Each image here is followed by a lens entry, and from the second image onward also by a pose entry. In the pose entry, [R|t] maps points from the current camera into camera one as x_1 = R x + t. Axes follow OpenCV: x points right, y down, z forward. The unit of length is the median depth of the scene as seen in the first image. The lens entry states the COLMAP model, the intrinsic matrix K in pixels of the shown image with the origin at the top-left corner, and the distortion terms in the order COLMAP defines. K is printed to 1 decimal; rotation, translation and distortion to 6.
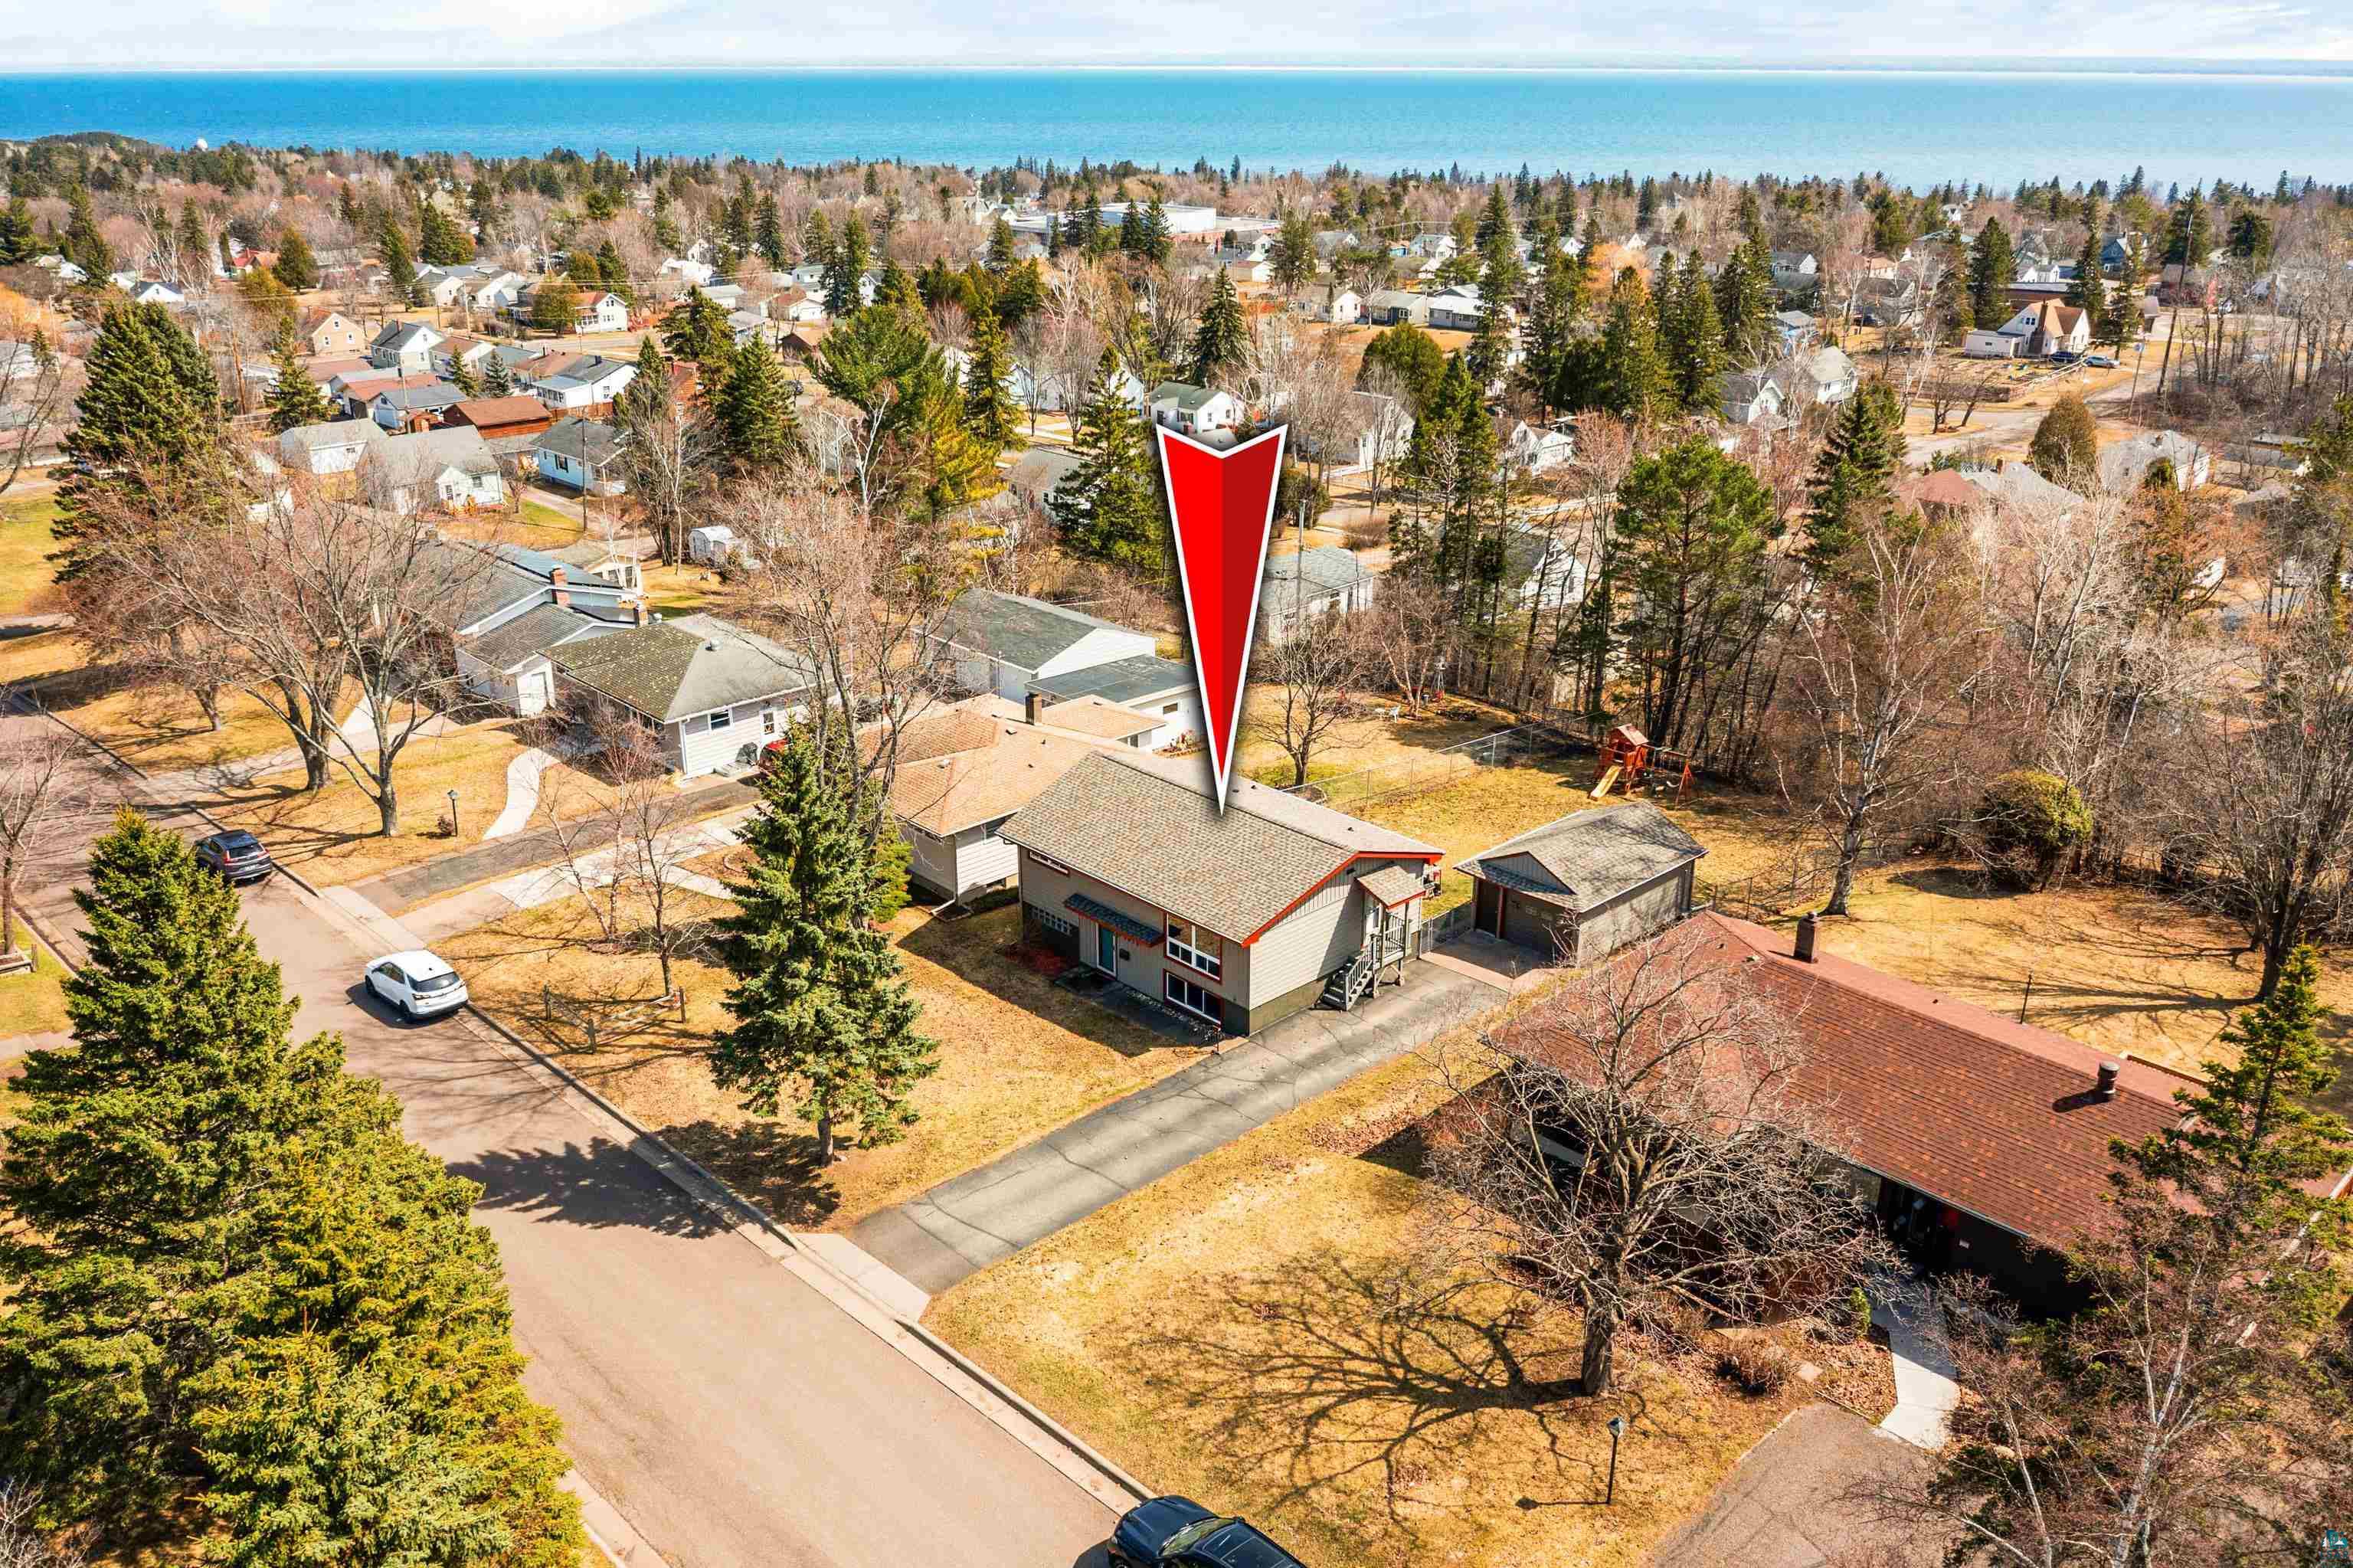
lens RADIAL K [[1839.6, 0, 1161.4], [0, 1839.6, 865.2], [0, 0, 1]] dist [-0.030215, 0.004489]
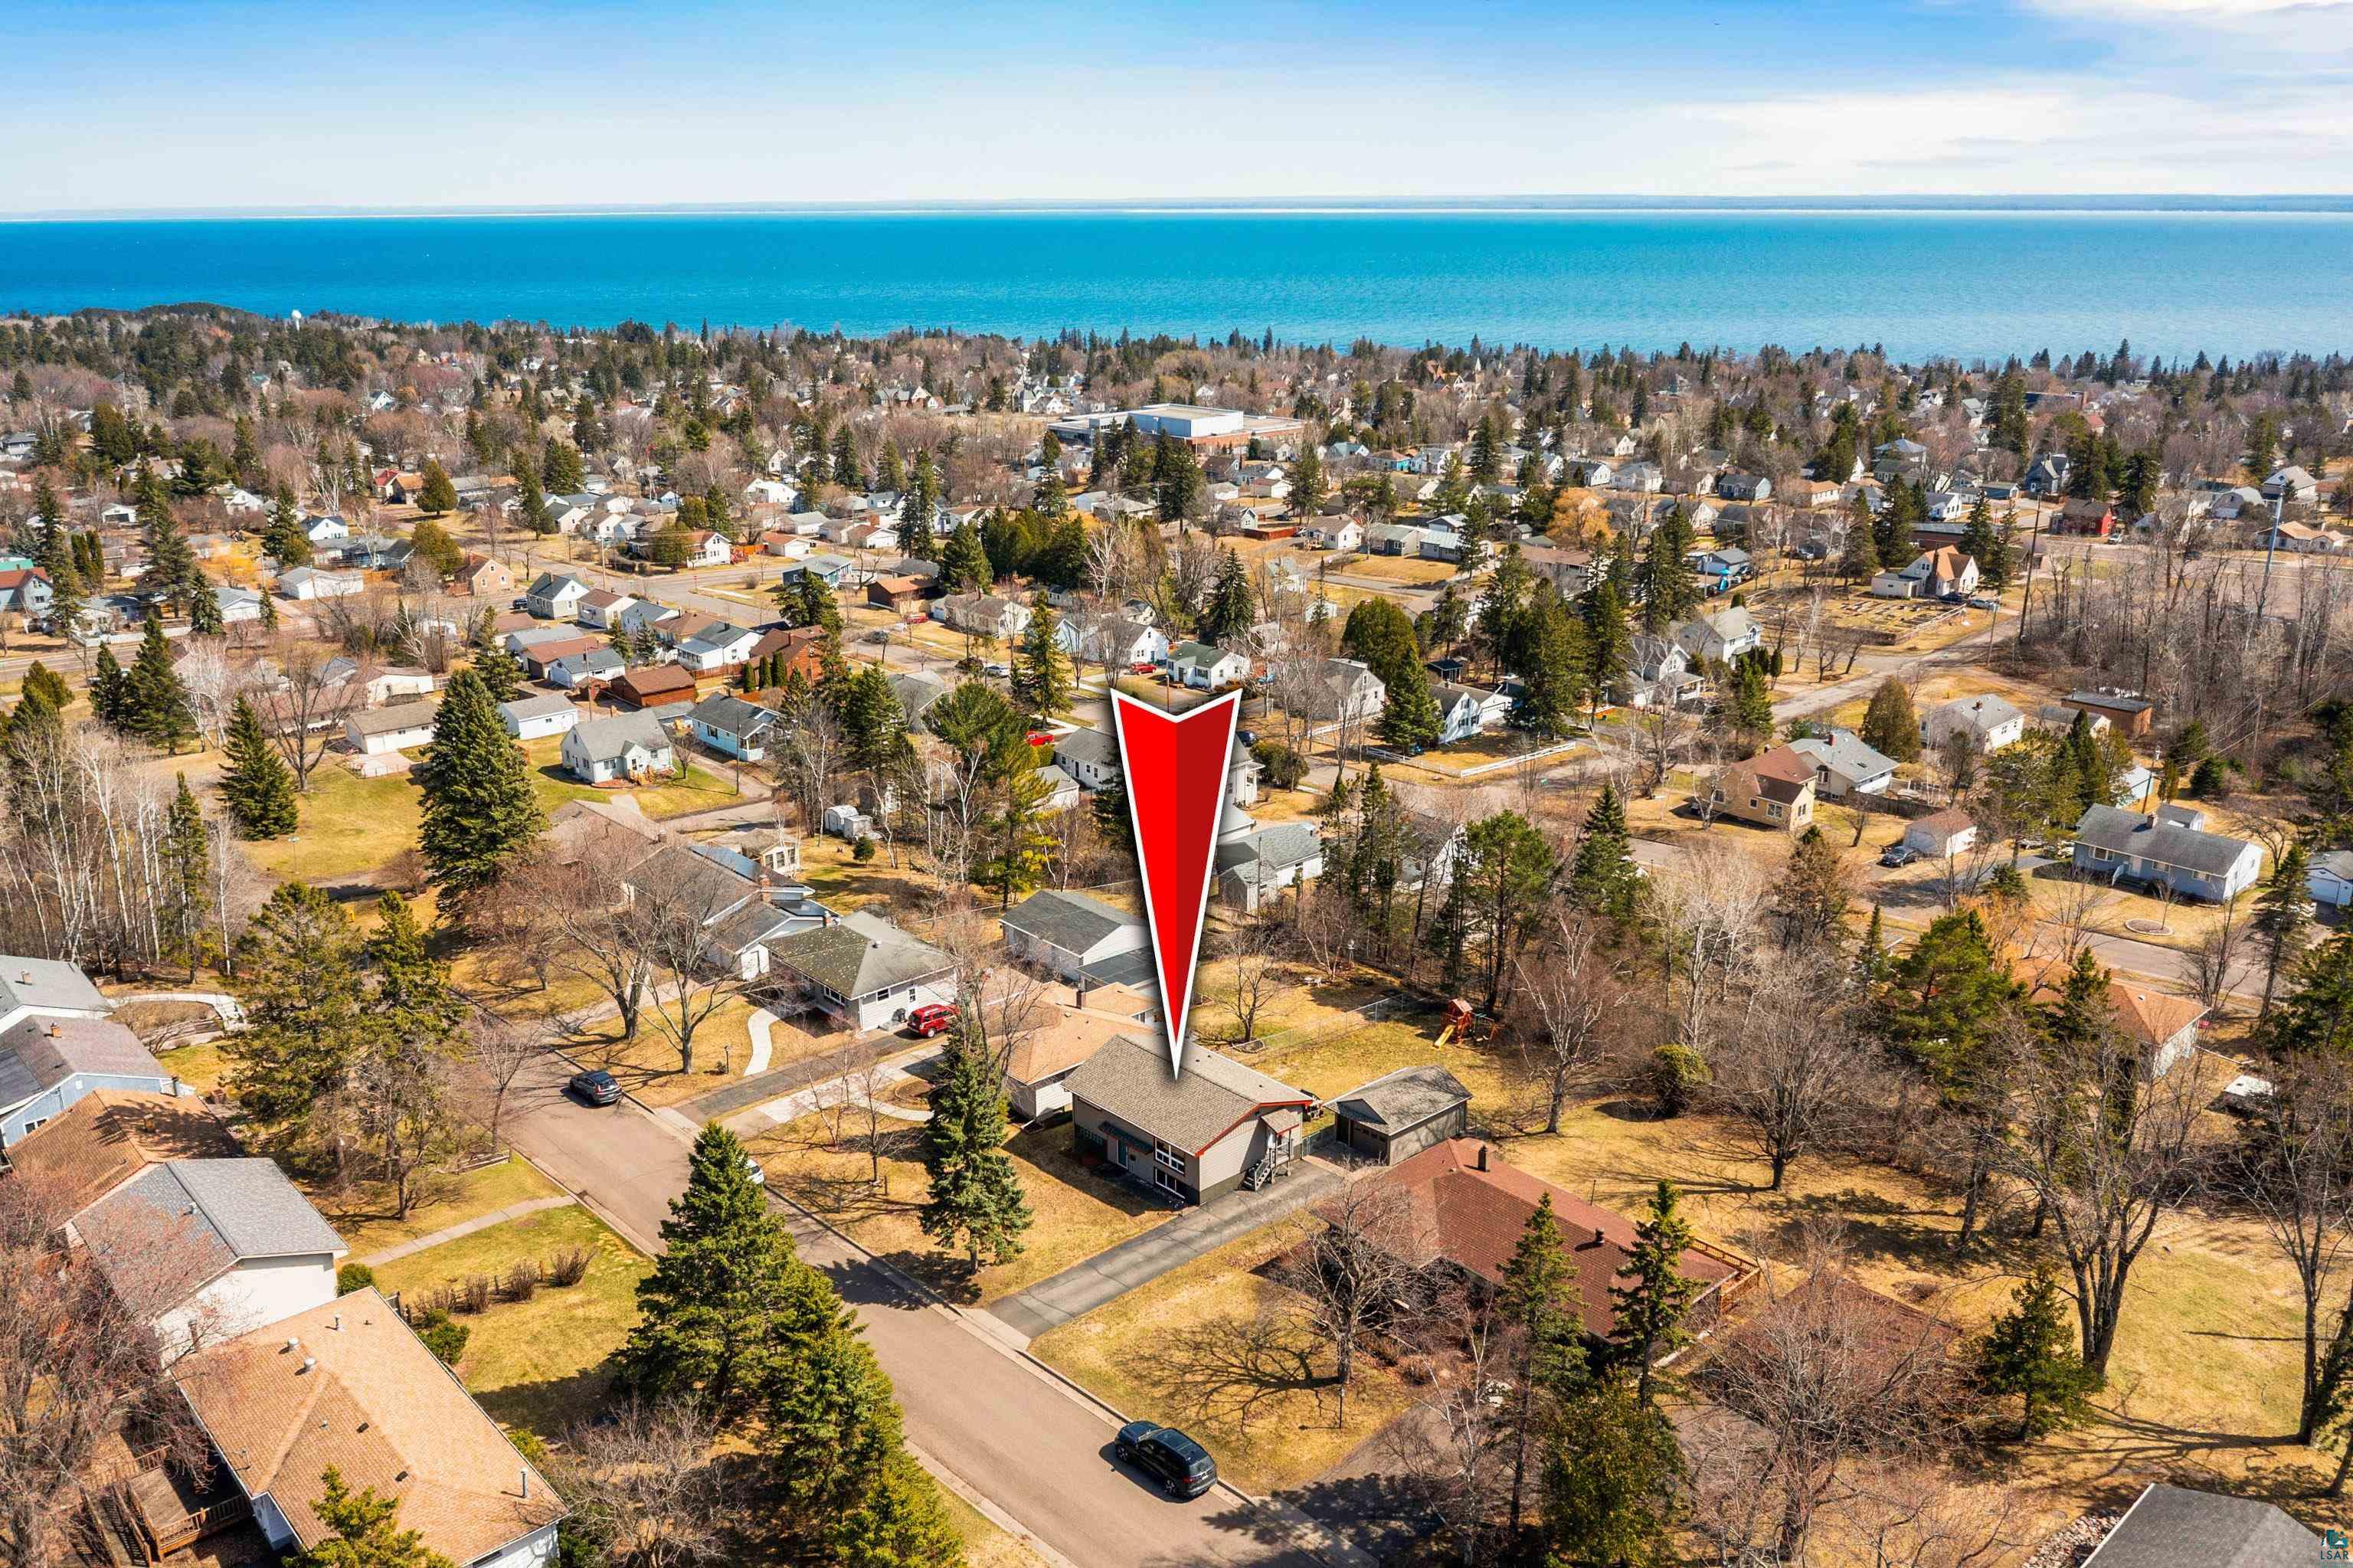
lens RADIAL K [[1839.6, 0, 1161.4], [0, 1839.6, 865.2], [0, 0, 1]] dist [-0.030215, 0.004489]
pose [[0.999775, 0.002484, -0.021048, 0.041884], [-0.003917, 0.997656, -0.068312, -0.104418], [0.020829, 0.068379, 0.997442, -0.737724]]
